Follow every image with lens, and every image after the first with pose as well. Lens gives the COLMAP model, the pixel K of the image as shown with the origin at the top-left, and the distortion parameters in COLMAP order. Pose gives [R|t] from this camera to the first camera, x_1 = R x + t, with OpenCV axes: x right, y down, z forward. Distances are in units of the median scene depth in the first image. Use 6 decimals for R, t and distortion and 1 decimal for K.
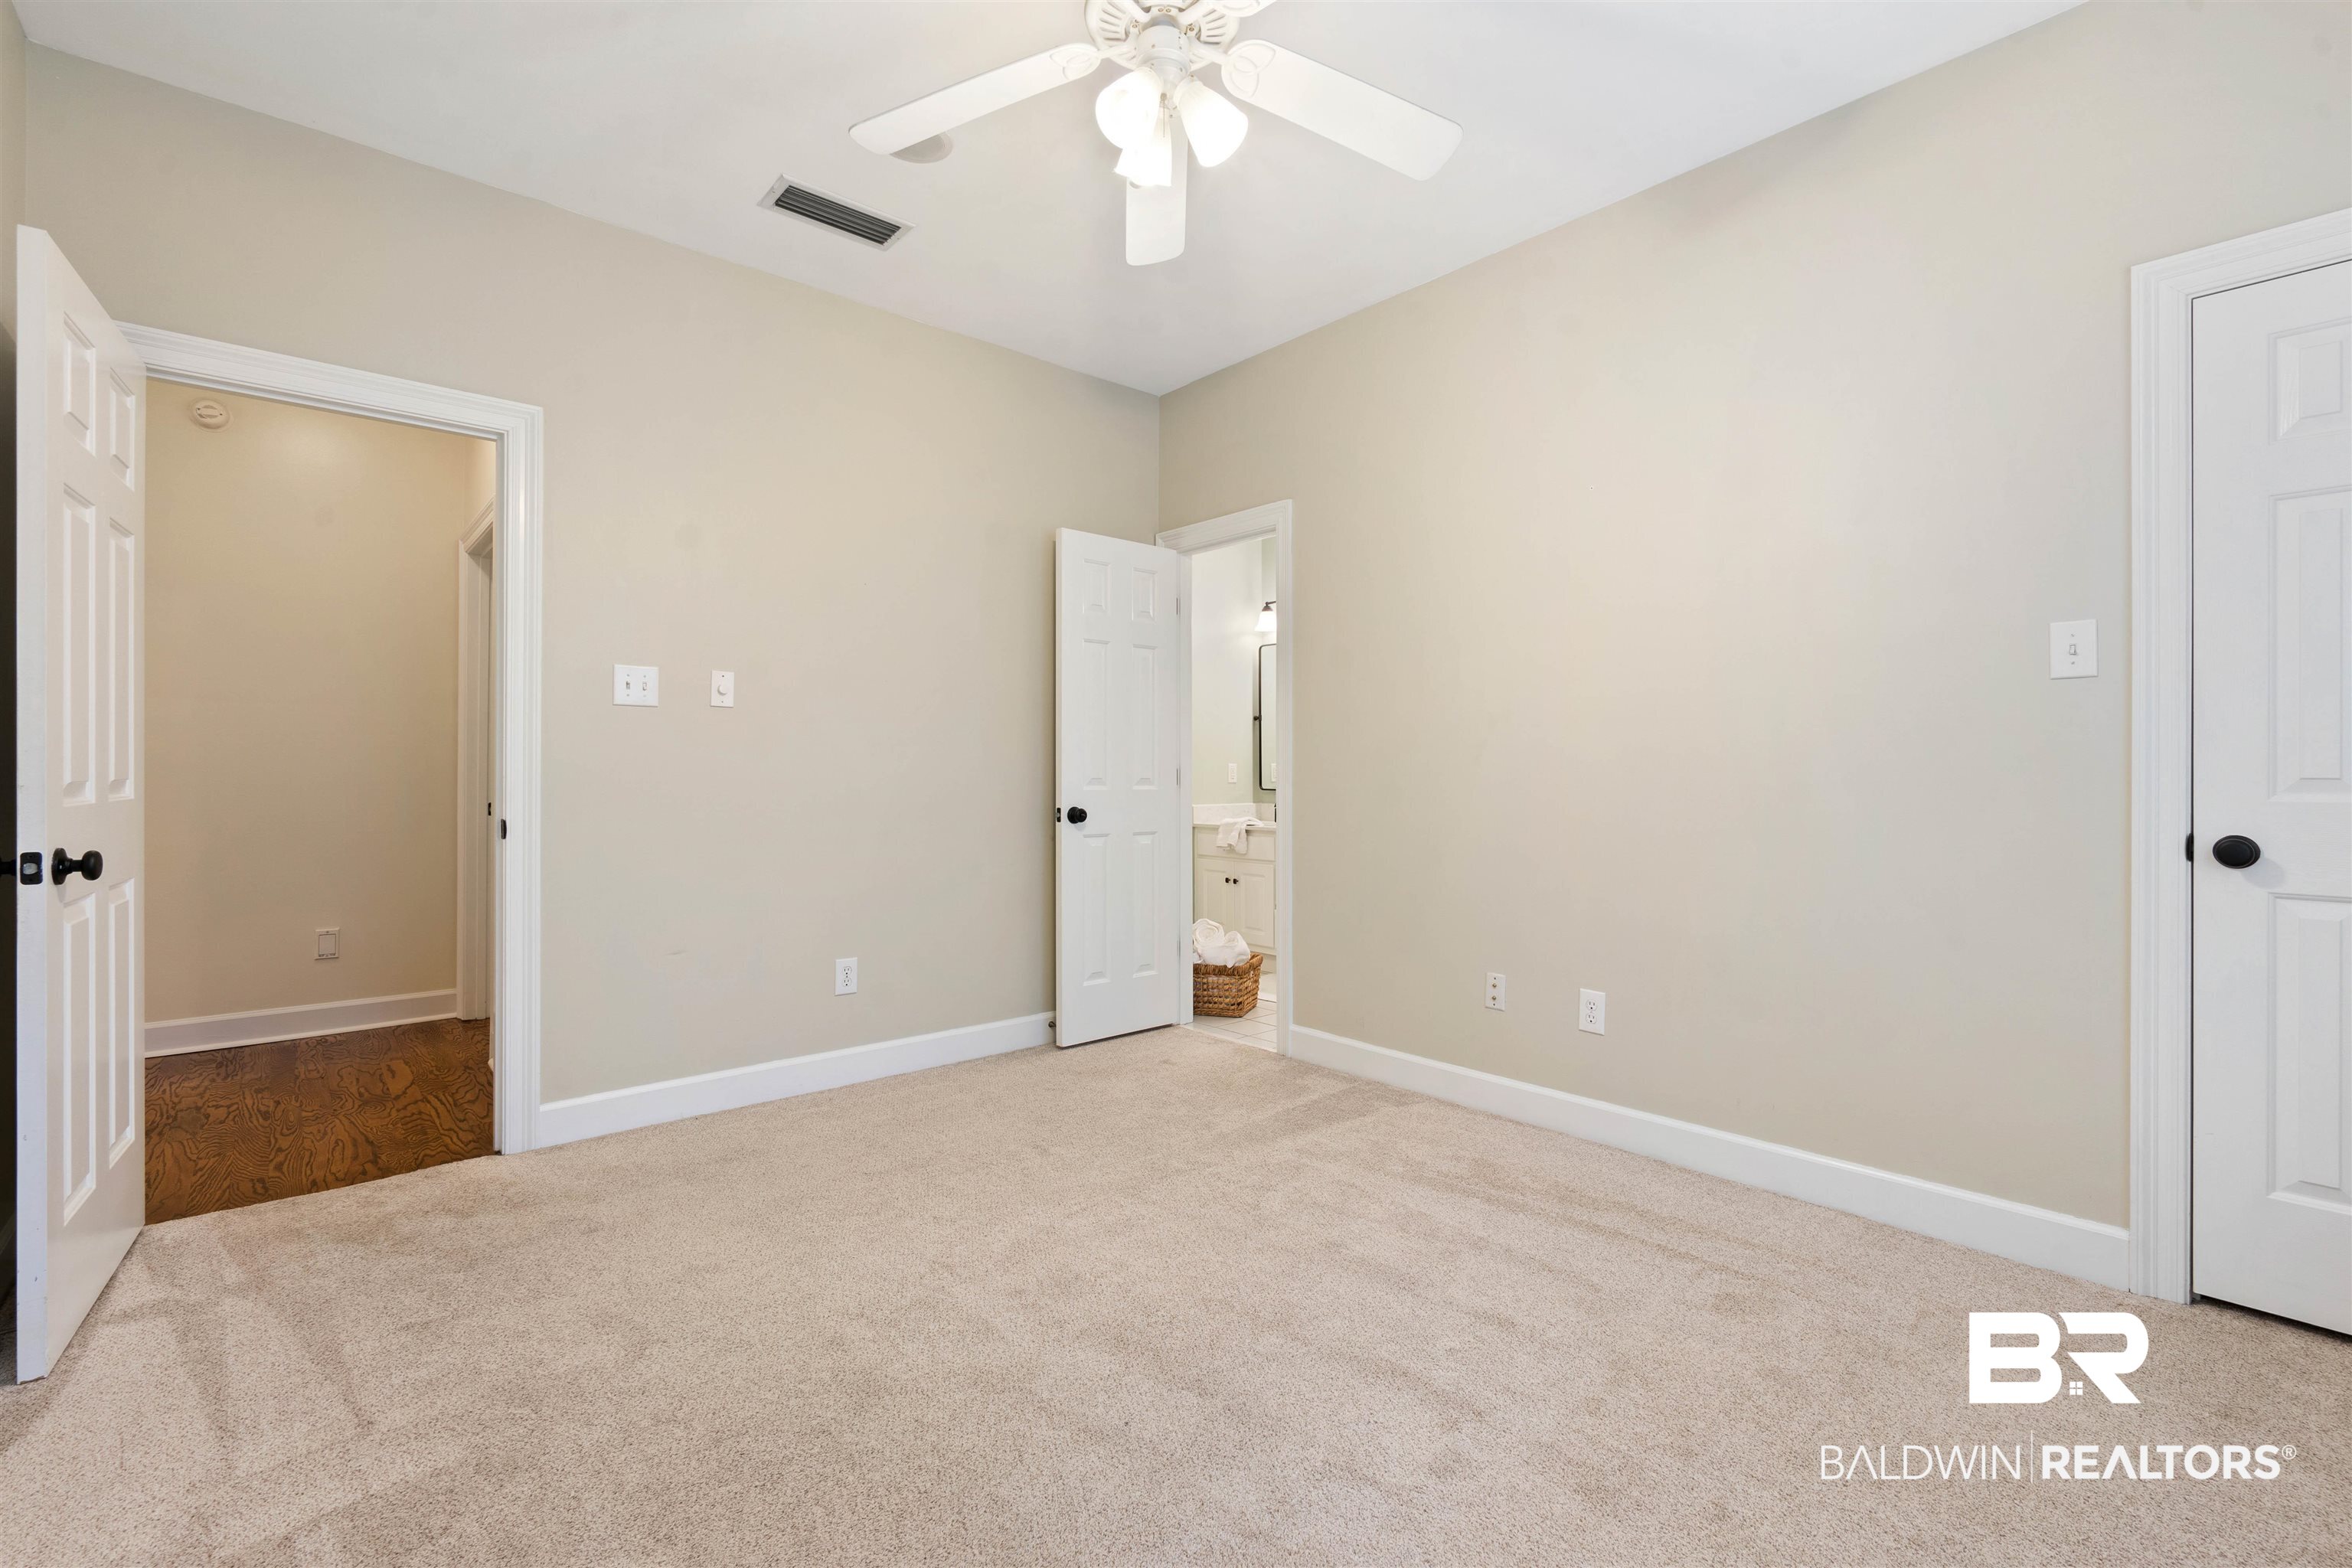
lens RADIAL K [[1036.8, 0, 1157.1], [0, 1036.8, 764.9], [0, 0, 1]] dist [0.001216, -0.000461]
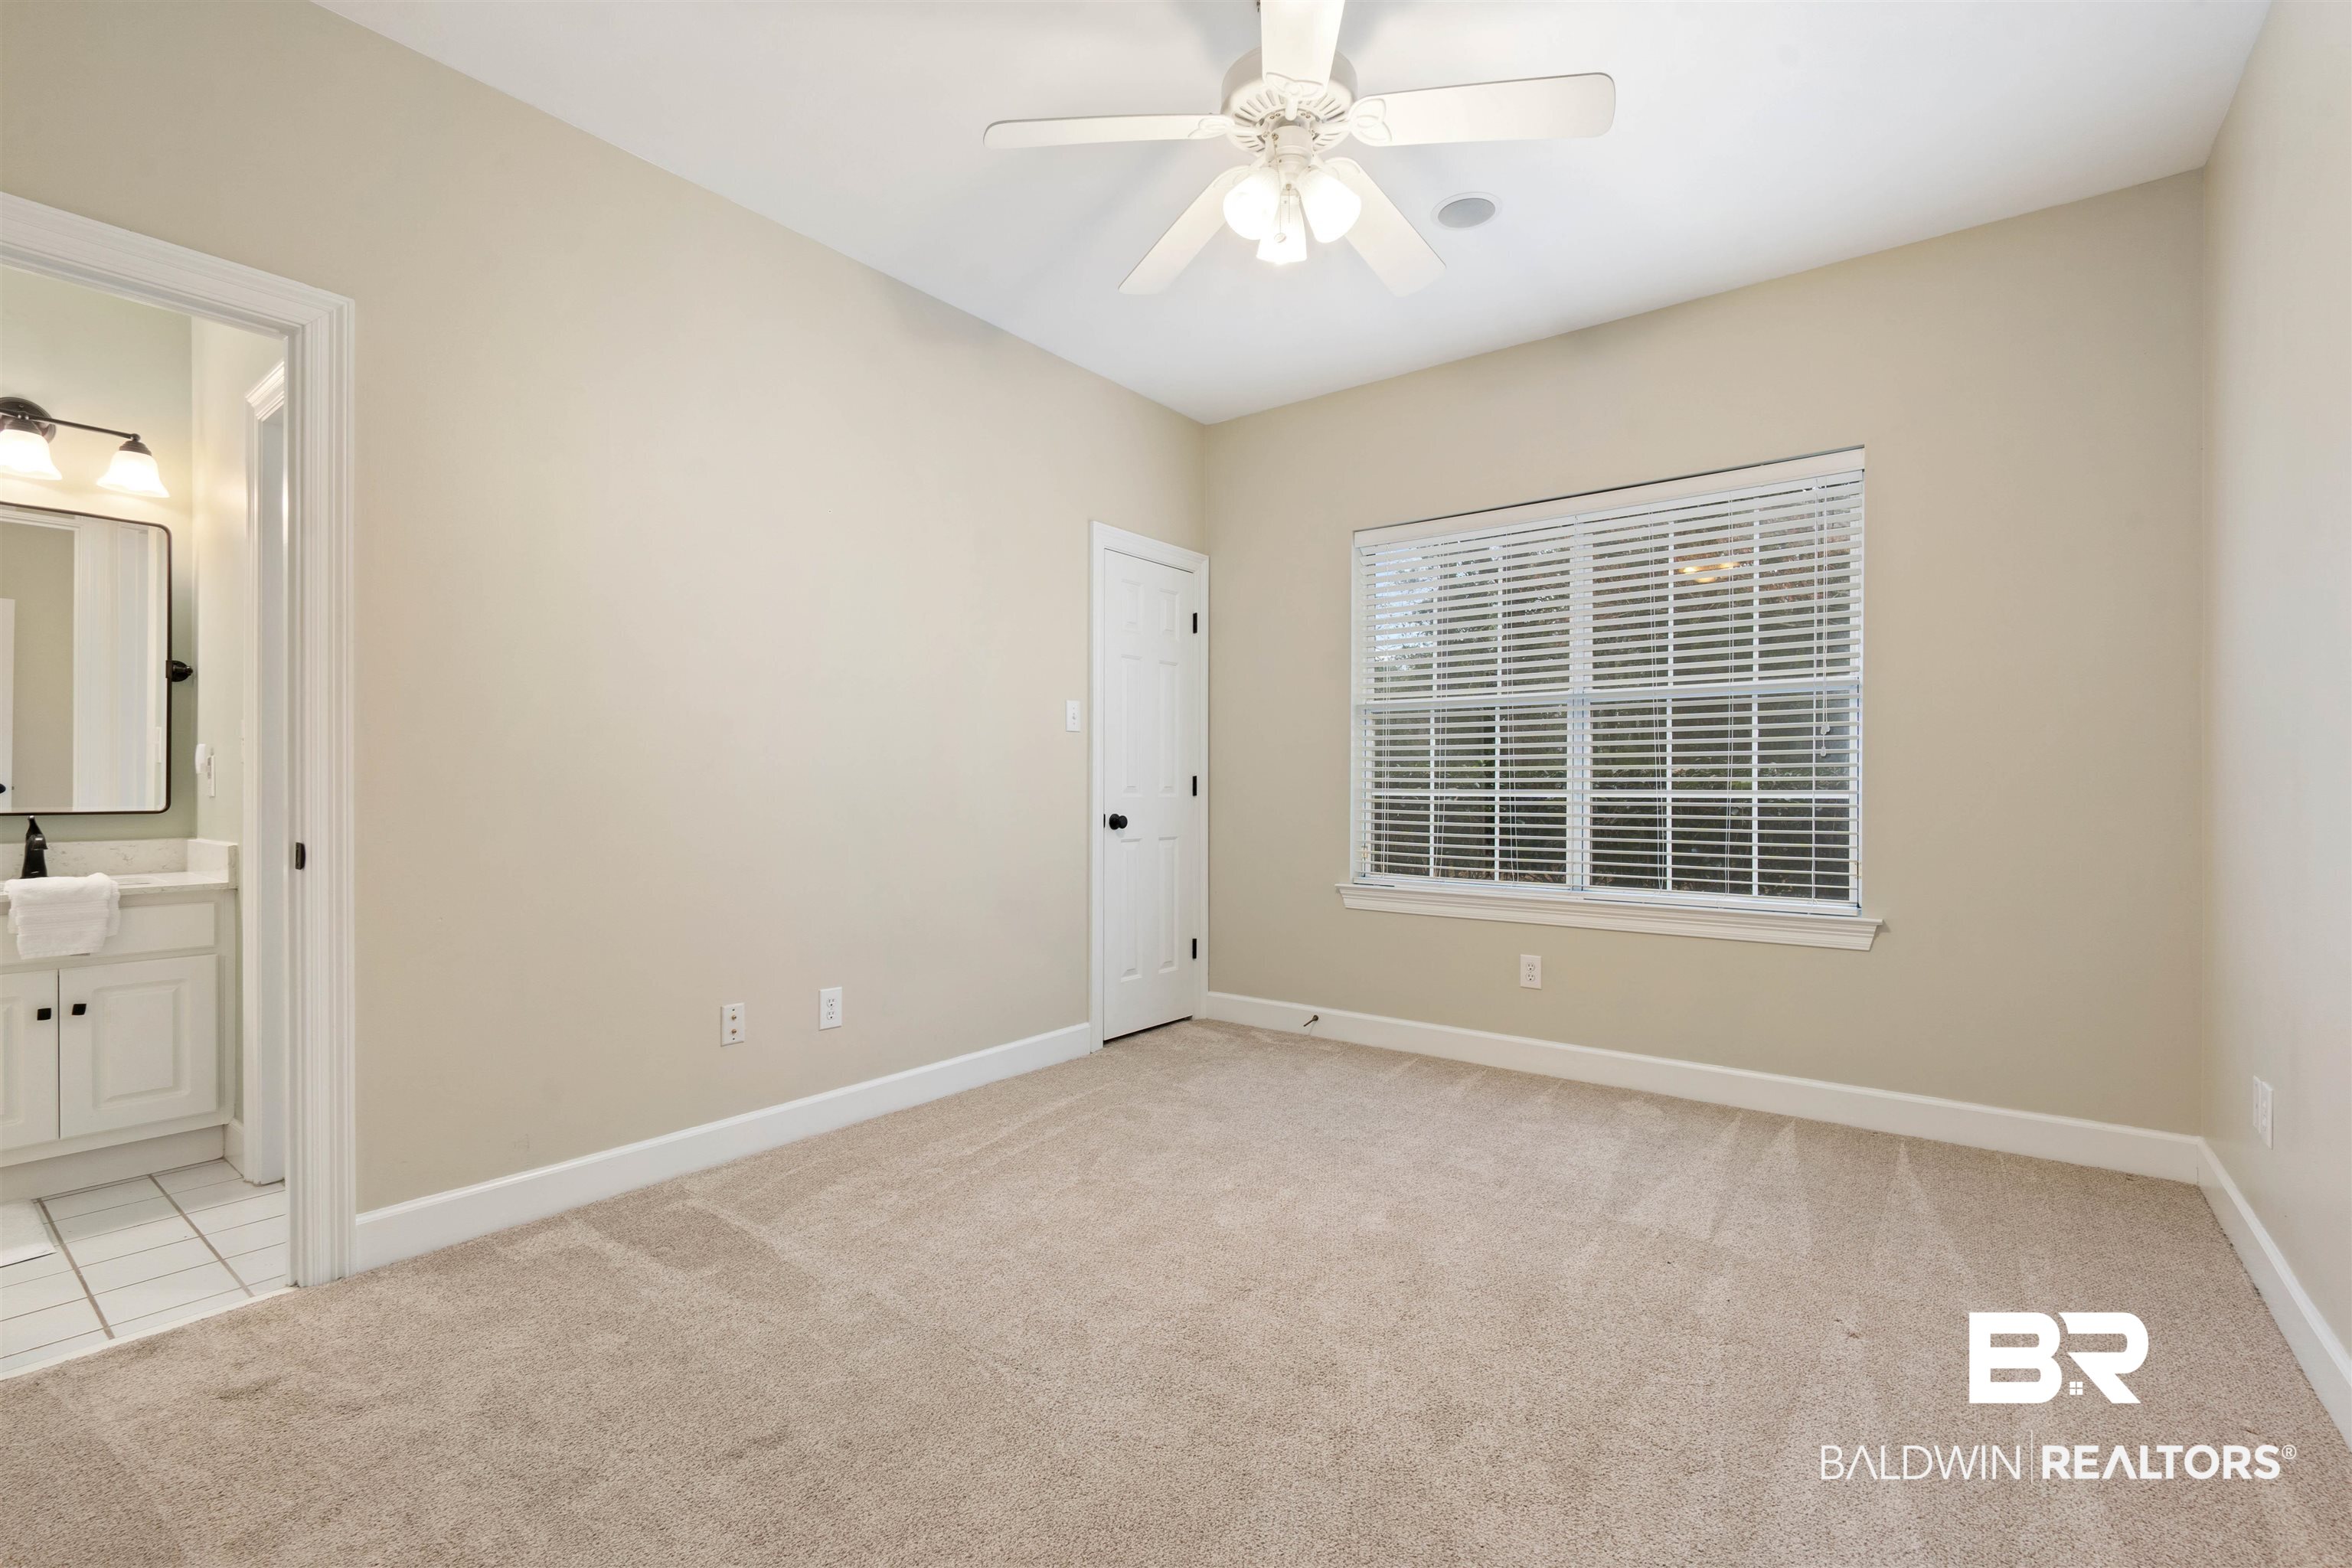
lens RADIAL K [[1036.8, 0, 1162.6], [0, 1036.8, 798.3], [0, 0, 1]] dist [0.001216, -0.000461]
pose [[-0.202373, 0.001976, 0.979306, -0.634281], [0.001687, 0.999997, -0.001669, 0.025005], [-0.979307, 0.001314, -0.202376, 0.821467]]
